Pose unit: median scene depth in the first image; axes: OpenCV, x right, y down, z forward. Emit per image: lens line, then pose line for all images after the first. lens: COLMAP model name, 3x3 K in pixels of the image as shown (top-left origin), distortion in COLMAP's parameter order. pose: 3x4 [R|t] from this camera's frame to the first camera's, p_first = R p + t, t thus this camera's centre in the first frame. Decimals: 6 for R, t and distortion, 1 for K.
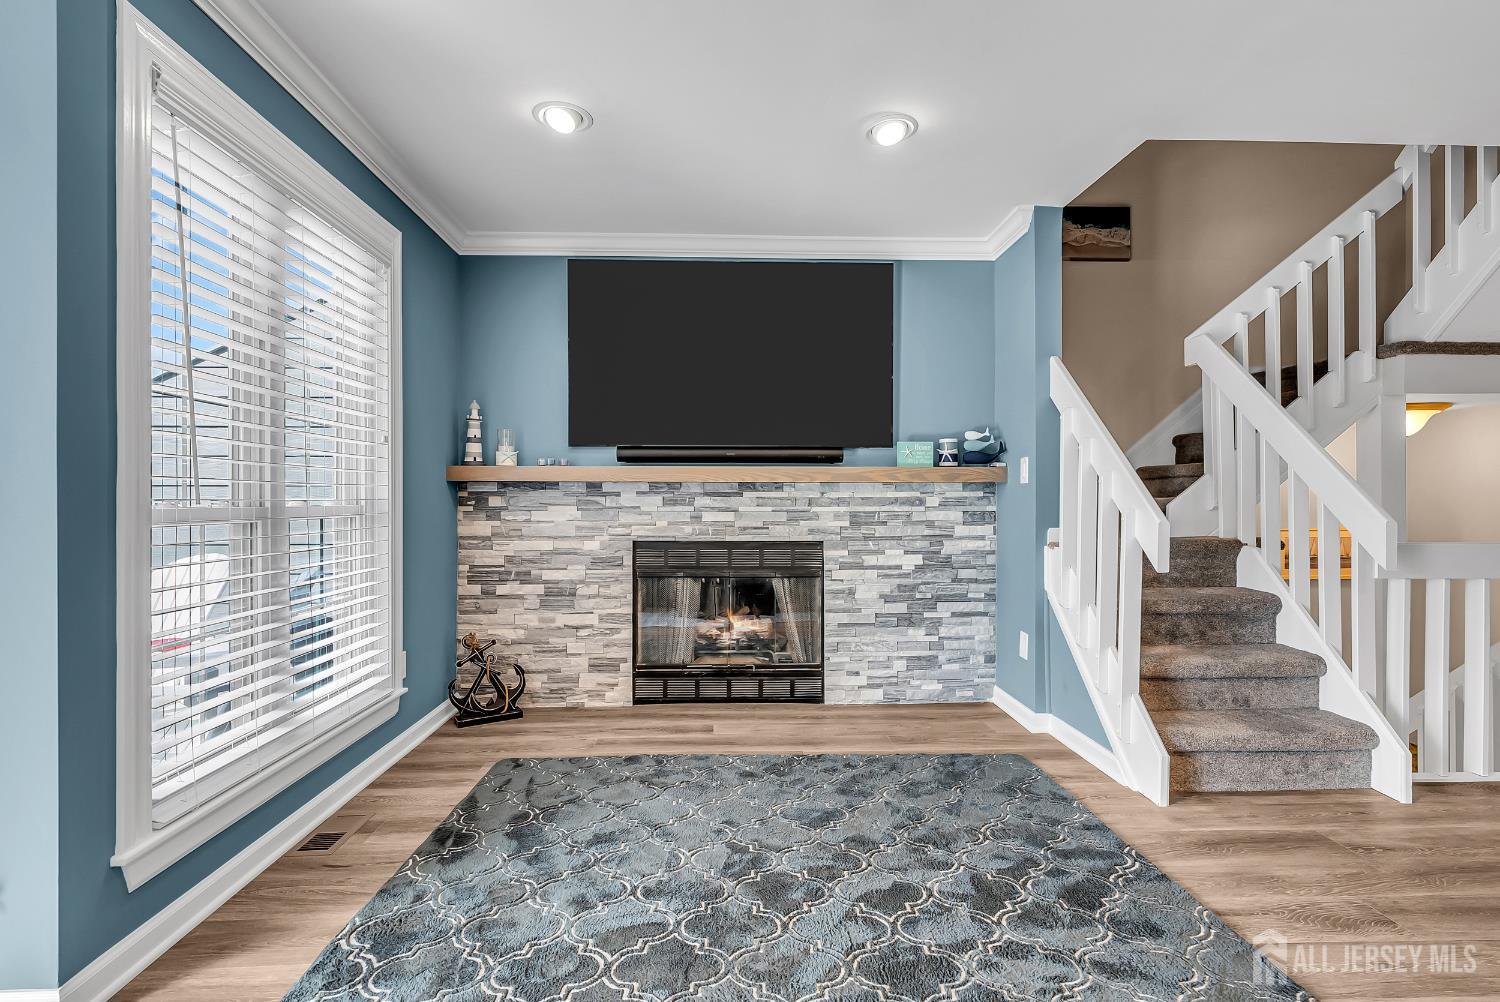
lens RADIAL K [[718.2, 0, 750.0], [0, 718.2, 501.0], [0, 0, 1]] dist [-0.002885, 0.000016]
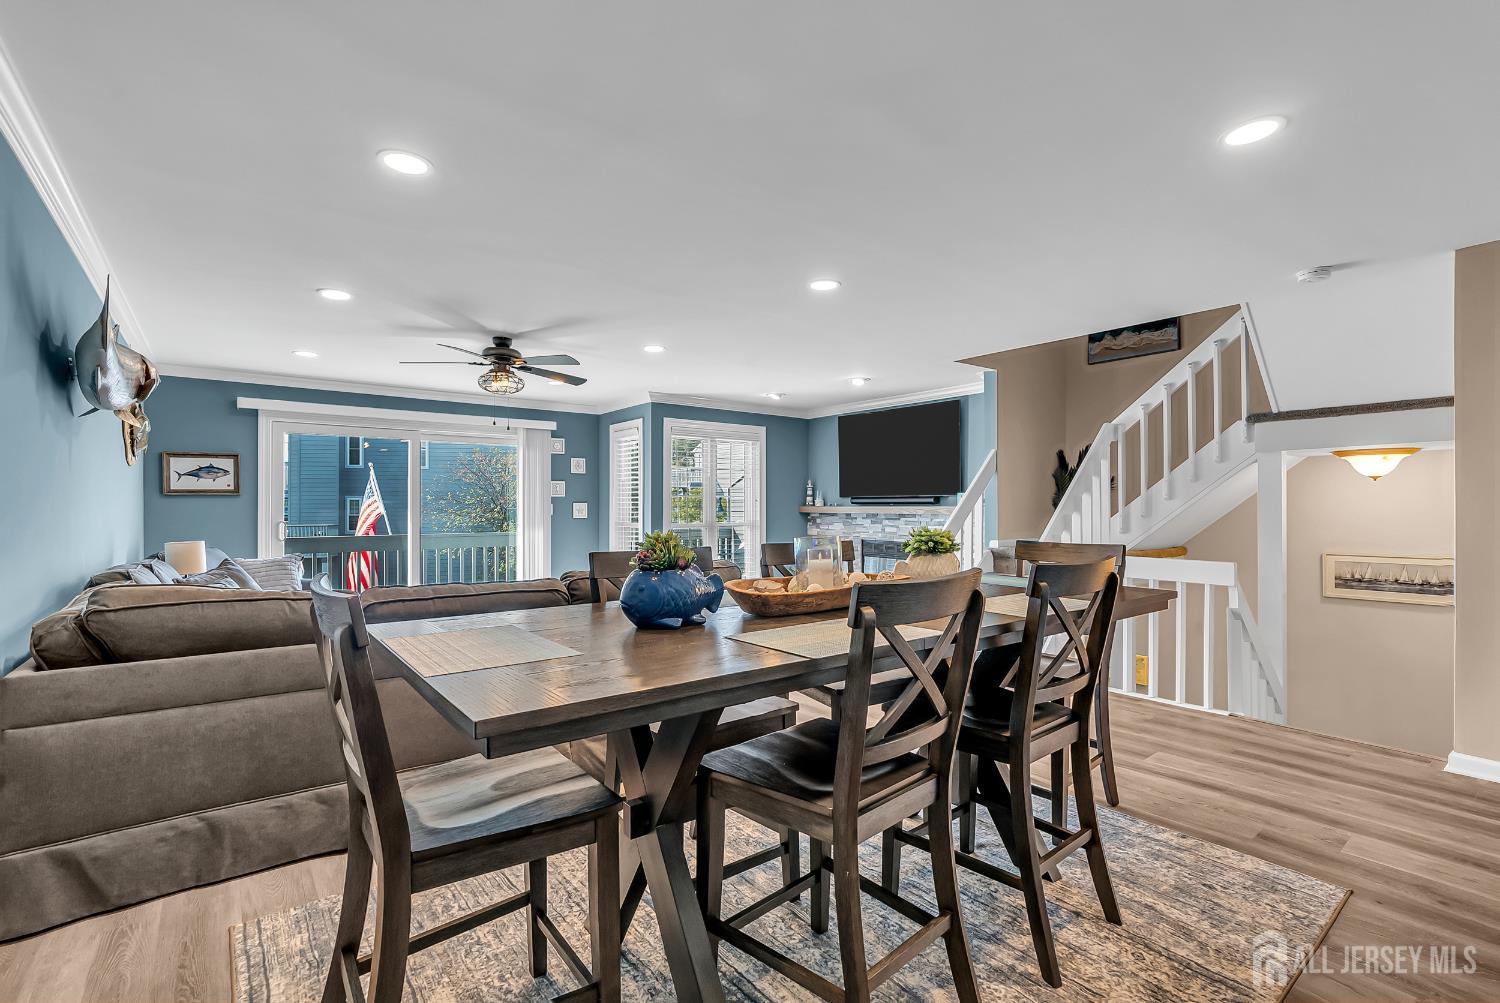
lens RADIAL K [[704.4, 0, 750.0], [0, 704.4, 501.5], [0, 0, 1]] dist [-0.003967, -0.000130]
pose [[0.567217, -0.005293, -0.823551, 1.413722], [-0.000459, 0.999977, -0.006743, -0.046759], [0.823568, 0.004203, 0.567202, -0.503175]]
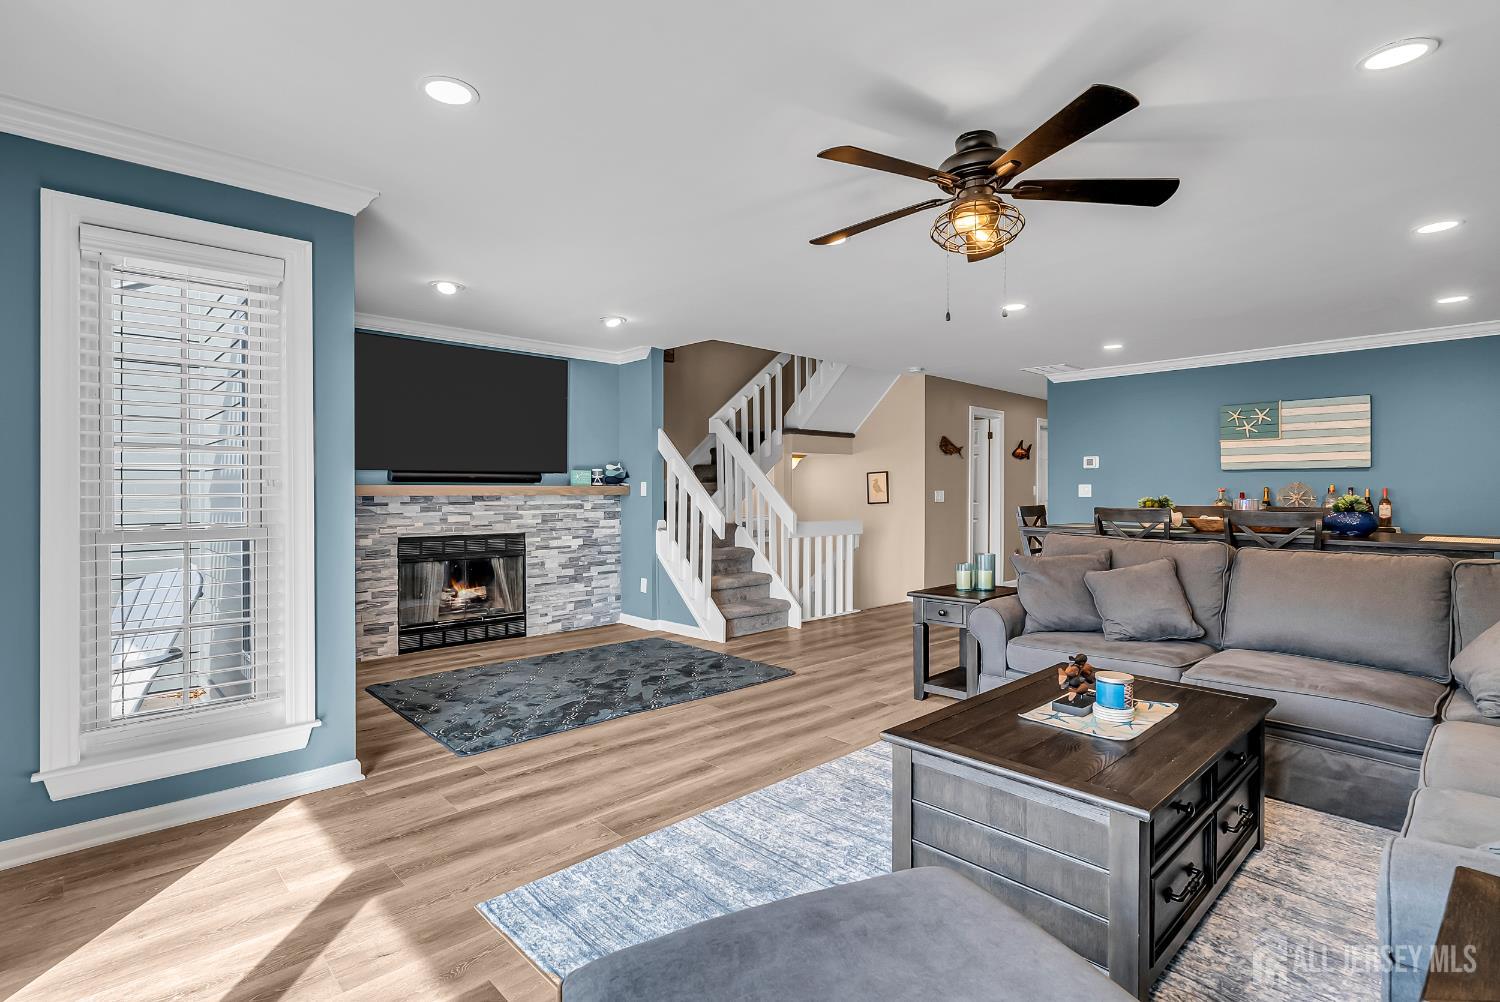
lens RADIAL K [[718.2, 0, 750.0], [0, 718.2, 501.0], [0, 0, 1]] dist [-0.002885, 0.000016]
pose [[0.750989, -0.010542, 0.660230, -0.567085], [0.002416, 0.999910, 0.013217, -0.032664], [-0.660310, -0.008330, 0.750947, -0.499013]]
